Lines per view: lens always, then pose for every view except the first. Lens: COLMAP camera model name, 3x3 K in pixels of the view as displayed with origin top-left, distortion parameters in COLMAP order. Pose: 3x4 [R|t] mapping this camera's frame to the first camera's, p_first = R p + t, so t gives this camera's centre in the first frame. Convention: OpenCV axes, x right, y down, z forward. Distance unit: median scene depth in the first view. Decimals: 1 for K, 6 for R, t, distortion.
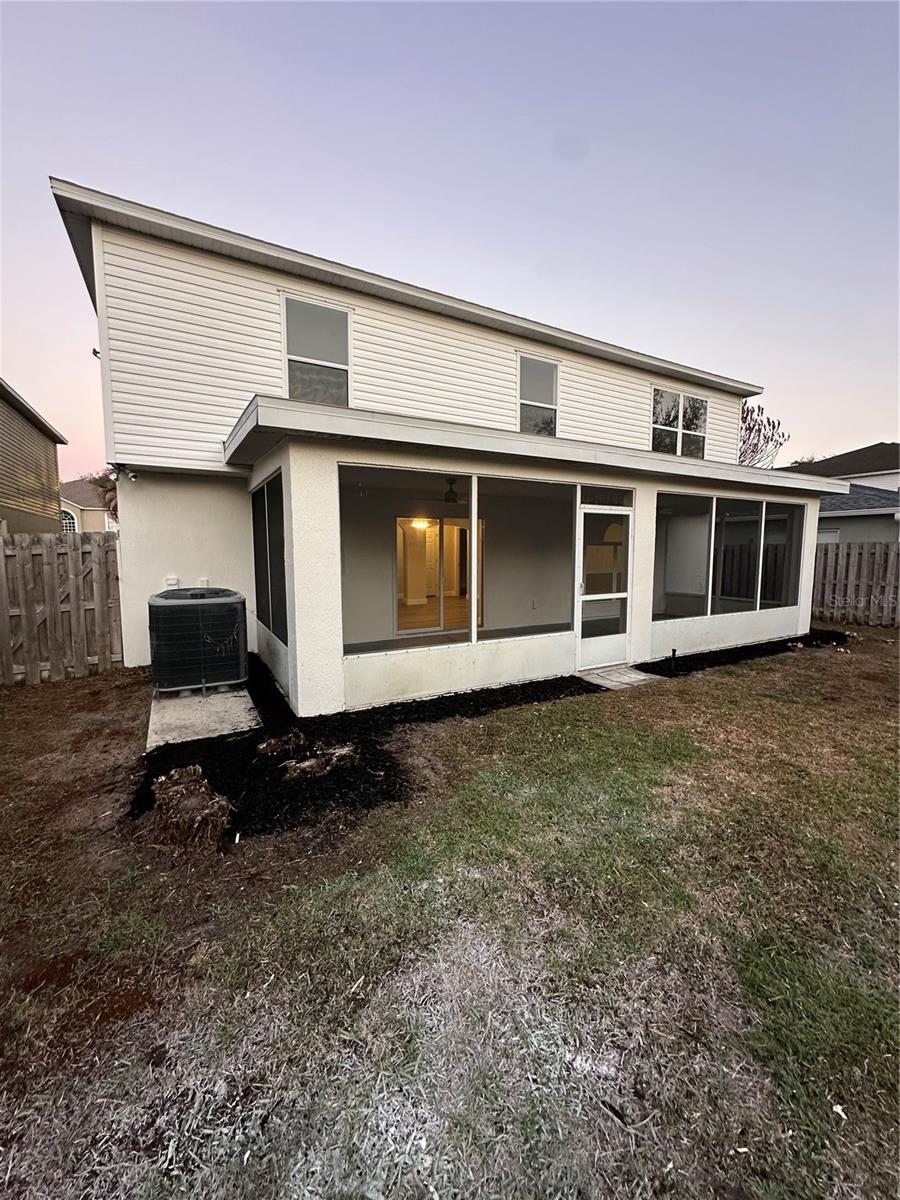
lens RADIAL K [[482.2, 0, 450.4], [0, 482.2, 600.5], [0, 0, 1]] dist [-0.000864, -0.000046]
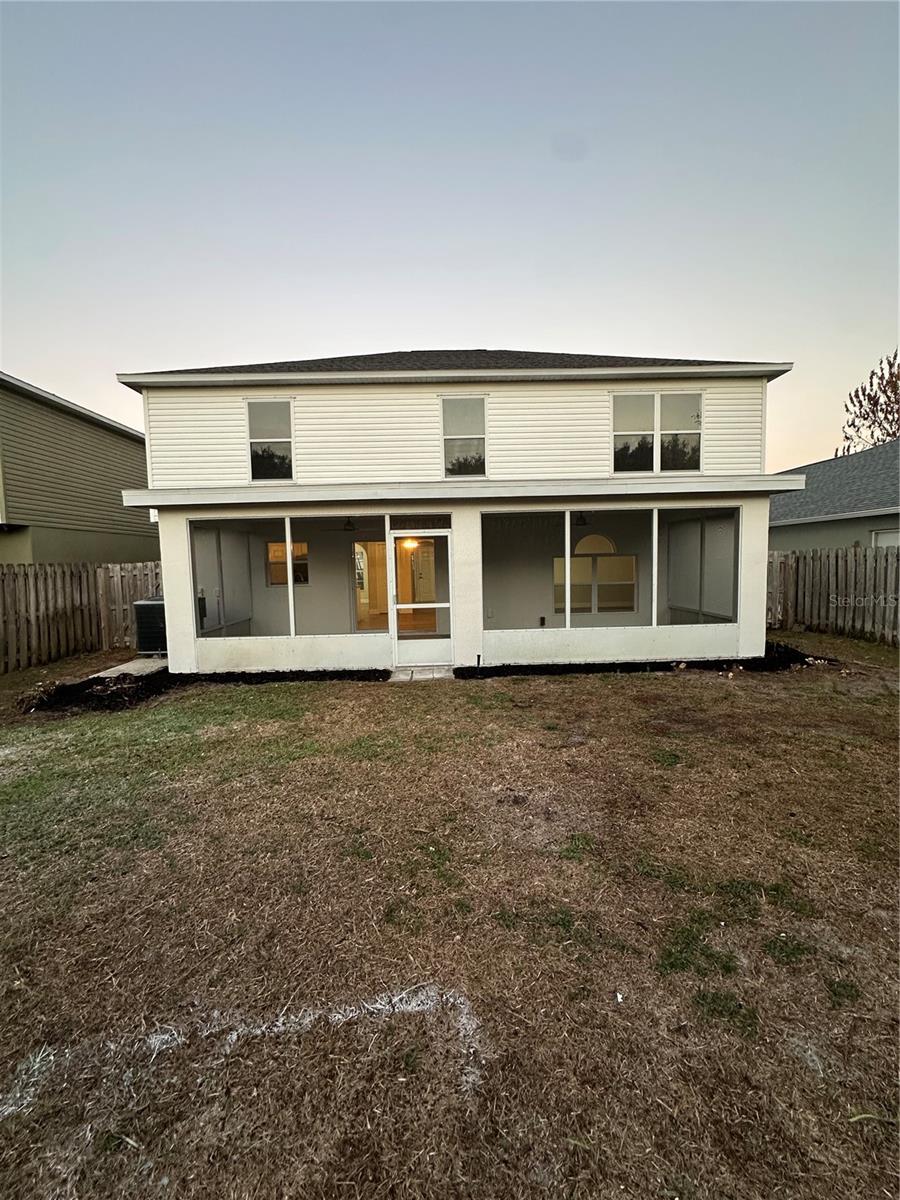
lens RADIAL K [[482.2, 0, 449.5], [0, 482.2, 601.3], [0, 0, 1]] dist [-0.000864, -0.000046]
pose [[0.878833, 0.017097, -0.476823, 0.973902], [-0.025924, 0.999593, -0.011940, -0.007216], [0.476425, 0.022854, 0.878918, -0.006506]]
